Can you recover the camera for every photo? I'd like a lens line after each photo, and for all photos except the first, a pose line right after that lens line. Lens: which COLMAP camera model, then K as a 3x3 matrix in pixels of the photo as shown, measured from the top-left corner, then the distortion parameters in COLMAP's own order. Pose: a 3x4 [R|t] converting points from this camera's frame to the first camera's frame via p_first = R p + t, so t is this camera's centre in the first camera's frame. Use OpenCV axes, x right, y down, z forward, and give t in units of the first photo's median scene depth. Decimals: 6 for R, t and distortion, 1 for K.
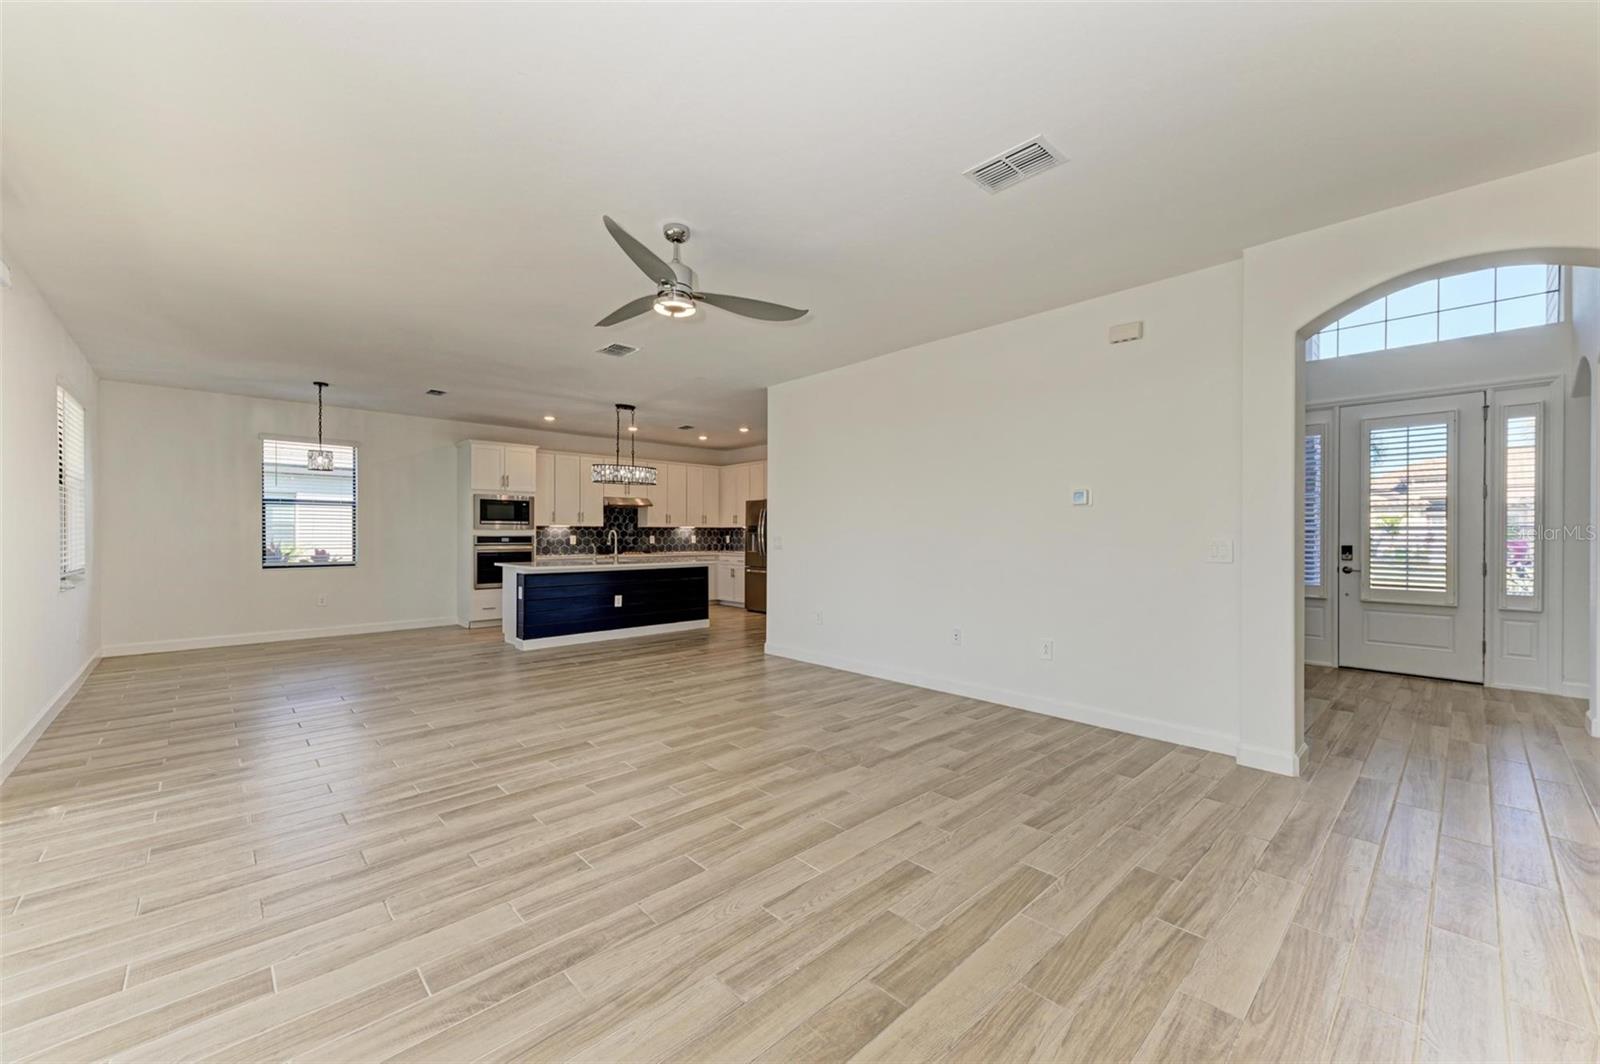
lens RADIAL K [[619.2, 0, 815.3], [0, 619.2, 535.1], [0, 0, 1]] dist [0.013991, -0.001127]
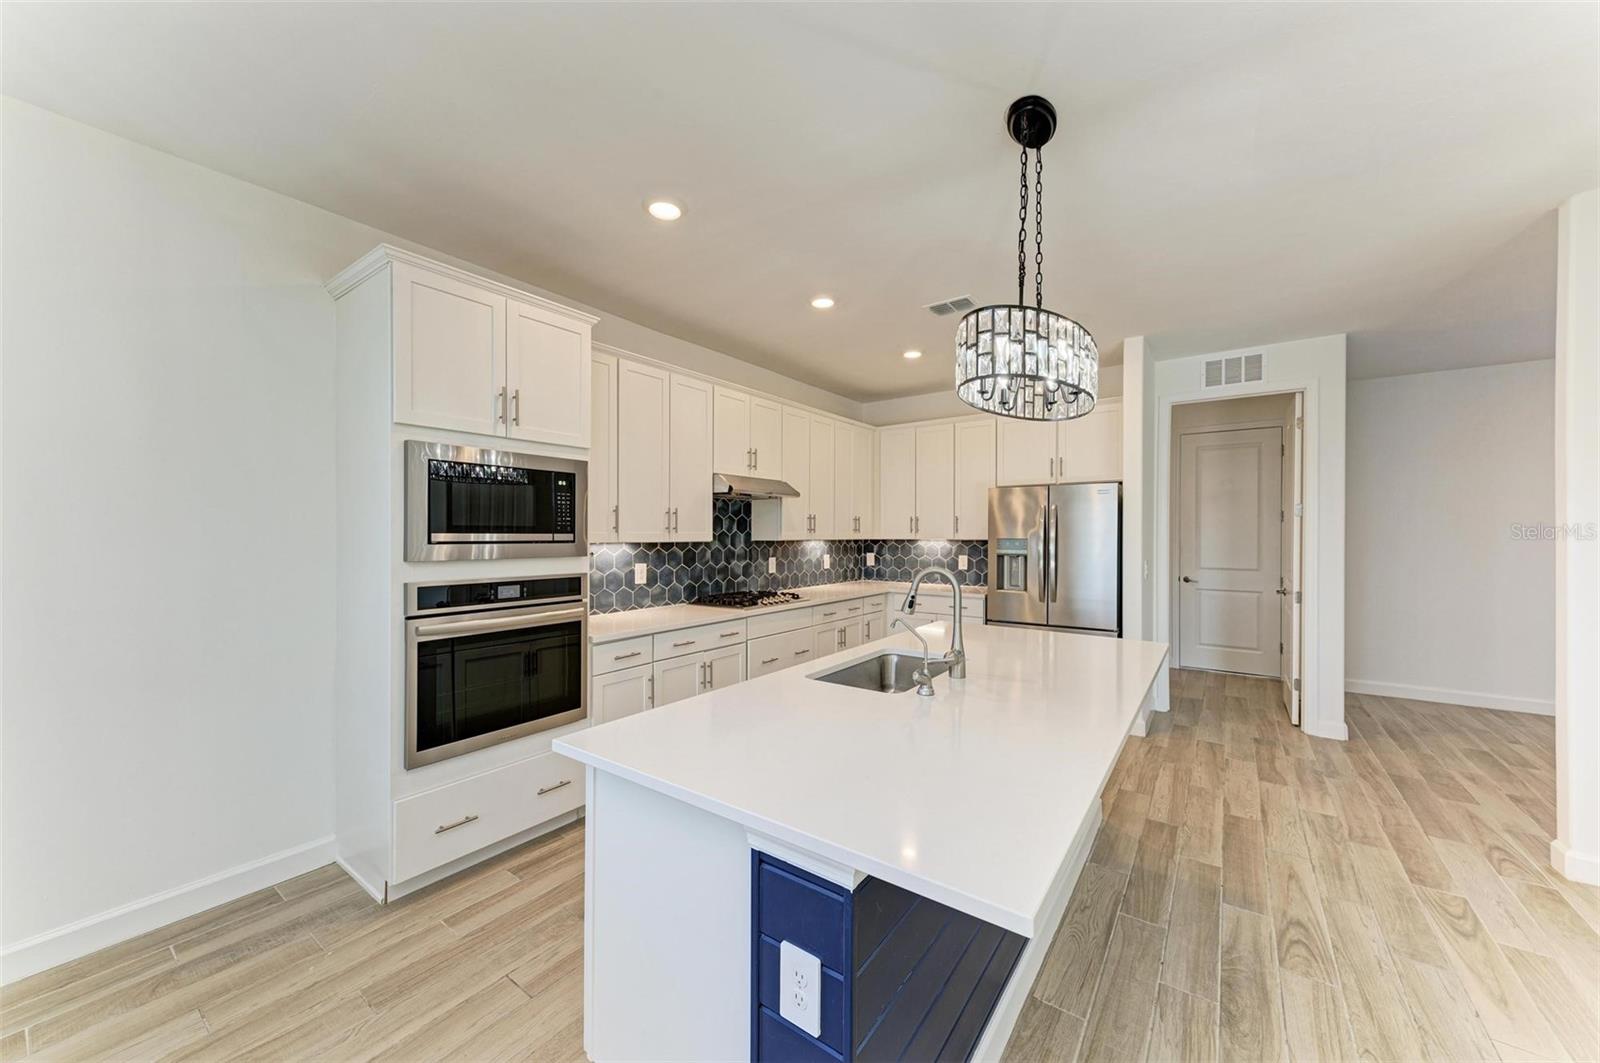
lens RADIAL K [[582.0, 0, 801.7], [0, 582.0, 533.3], [0, 0, 1]] dist [0.011932, -0.002537]
pose [[0.986332, -0.002230, 0.164758, -0.705538], [0.003016, 0.999985, -0.004521, -0.036108], [-0.164745, 0.004956, 0.986324, 1.201440]]
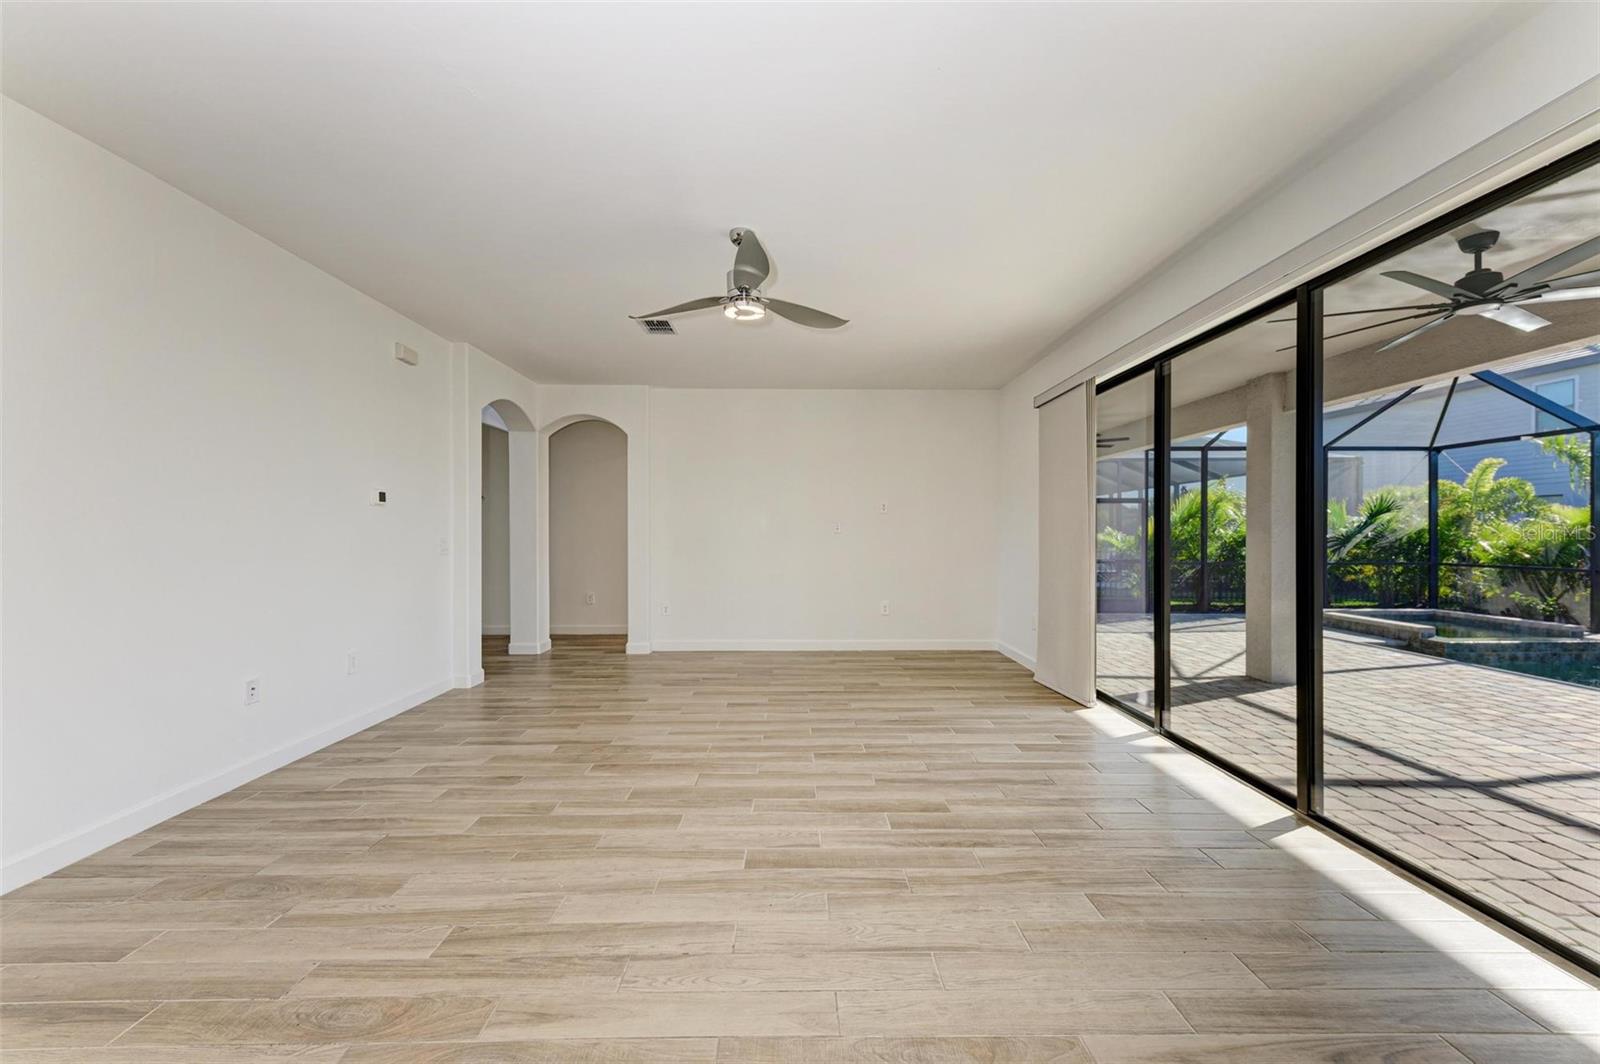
lens RADIAL K [[619.2, 0, 800.6], [0, 619.2, 535.1], [0, 0, 1]] dist [0.013991, -0.001127]
pose [[-0.722553, -0.003859, 0.691305, -0.665617], [0.001586, 0.999973, 0.007239, -0.002702], [-0.691314, 0.006327, -0.722527, 1.121919]]
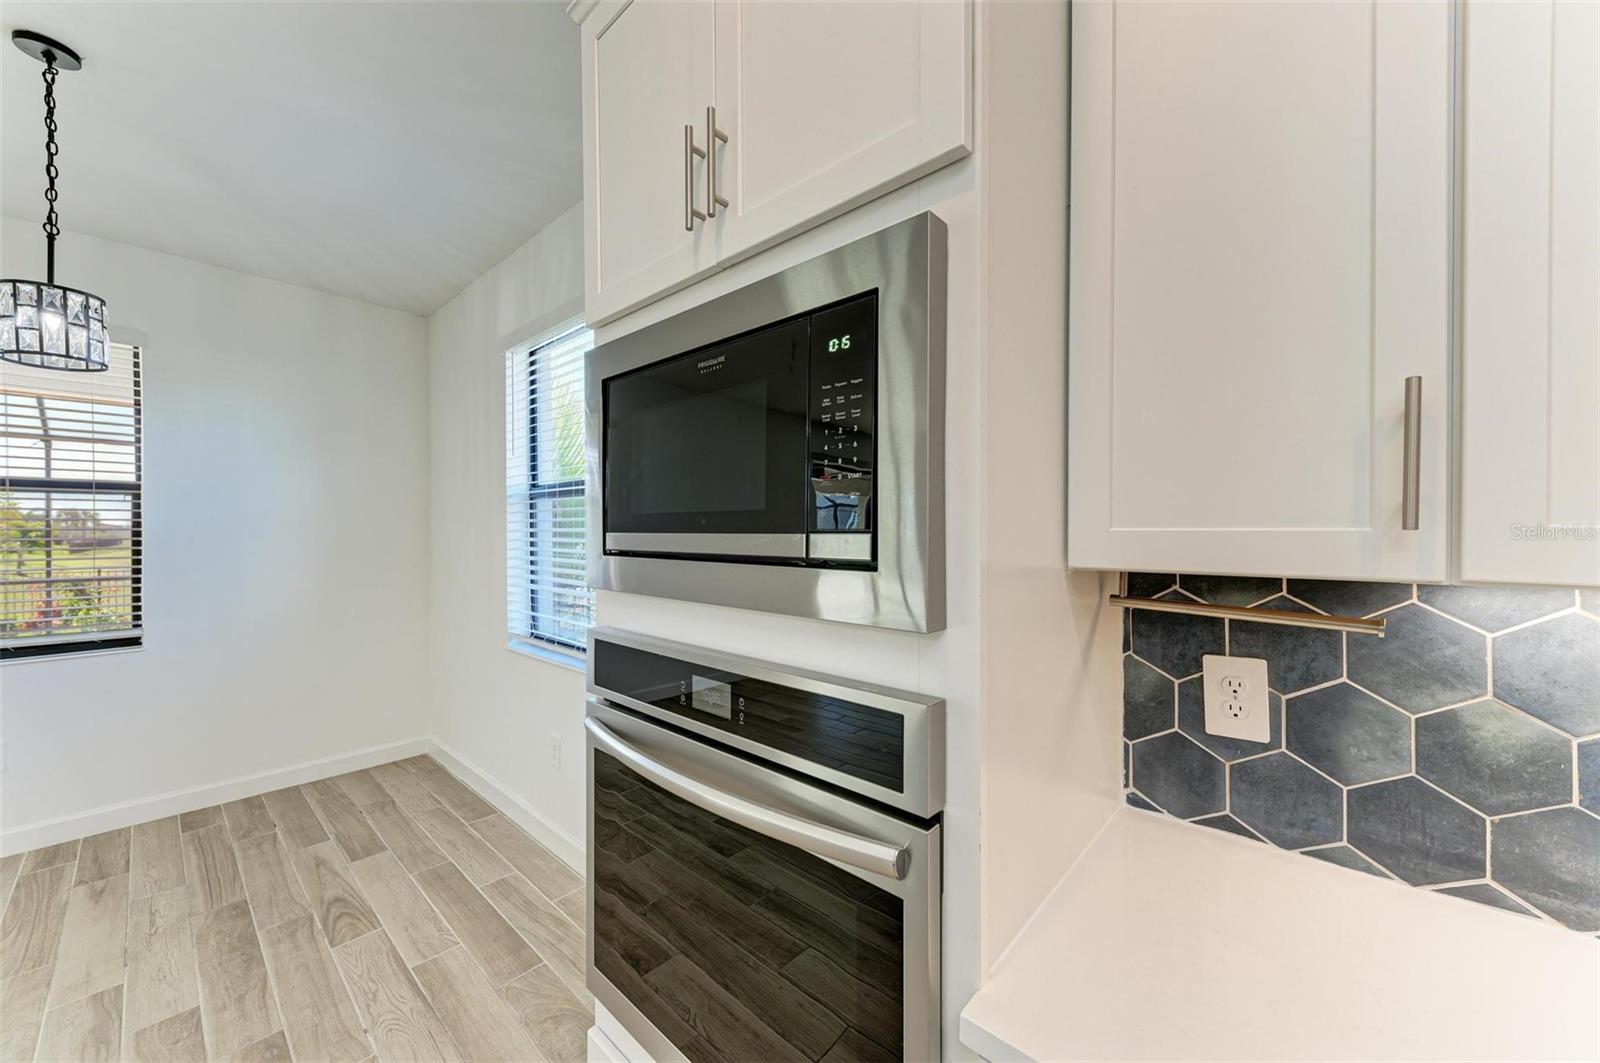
lens RADIAL K [[582.0, 0, 797.6], [0, 582.0, 542.2], [0, 0, 1]] dist [0.011932, -0.002537]
pose [[0.058174, 0.010356, -0.998253, -0.691370], [-0.006185, 0.999931, 0.010013, -0.038300], [0.998287, 0.005591, 0.058234, 1.775001]]
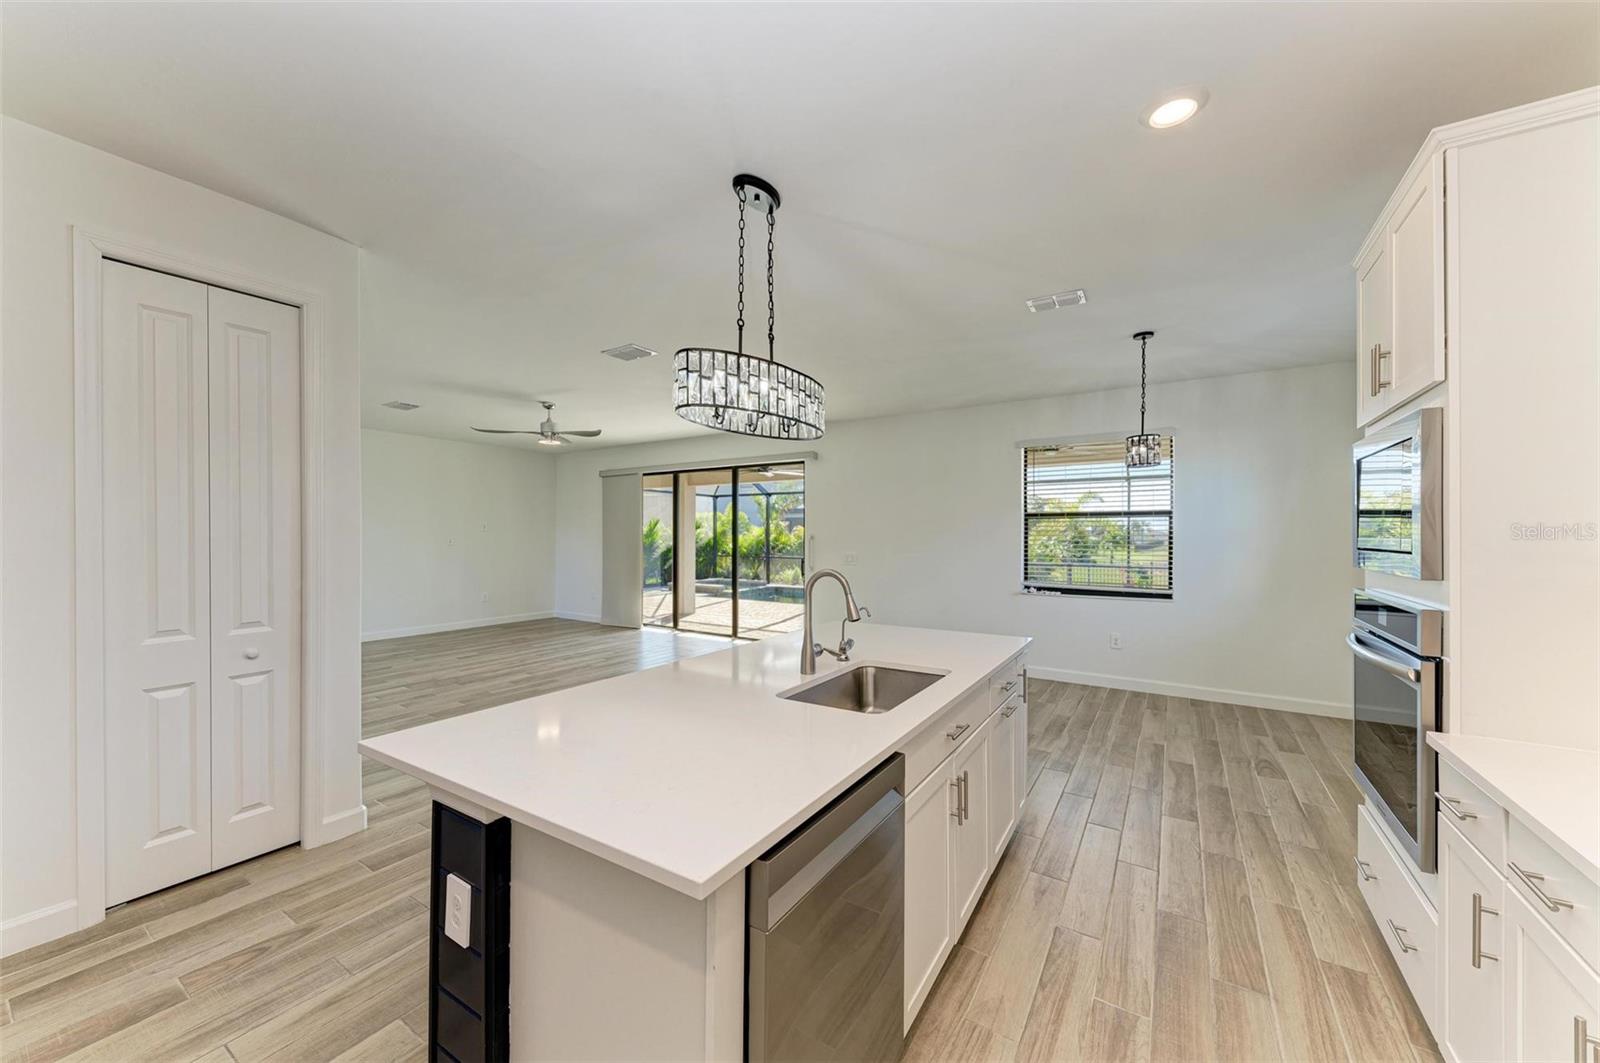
lens RADIAL K [[582.0, 0, 790.8], [0, 582.0, 528.5], [0, 0, 1]] dist [0.011932, -0.002537]
pose [[-0.978524, -0.009451, -0.205915, -0.409573], [-0.007875, 0.999933, -0.008473, -0.039681], [0.205982, -0.006670, -0.978533, 2.060556]]
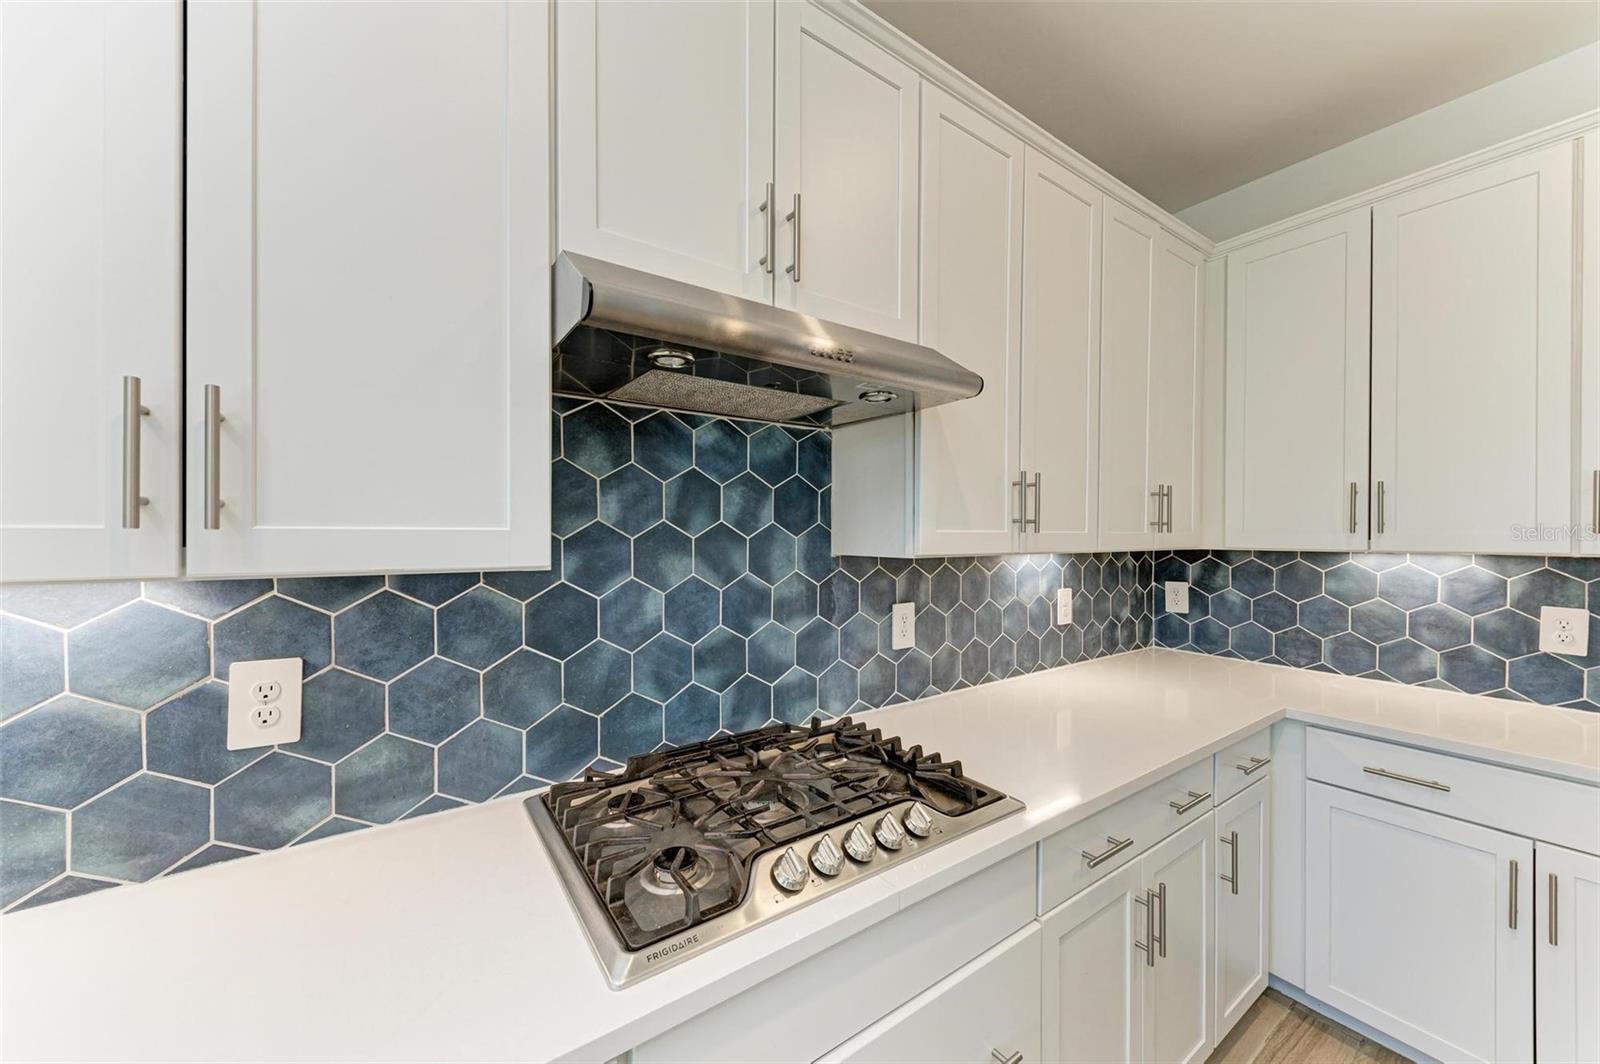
lens RADIAL K [[582.0, 0, 801.6], [0, 582.0, 537.7], [0, 0, 1]] dist [0.011932, -0.002537]
pose [[0.985967, 0.001311, -0.166934, -0.588883], [-0.000859, 0.999996, 0.002782, -0.039160], [0.166937, -0.002600, 0.985964, 1.869417]]
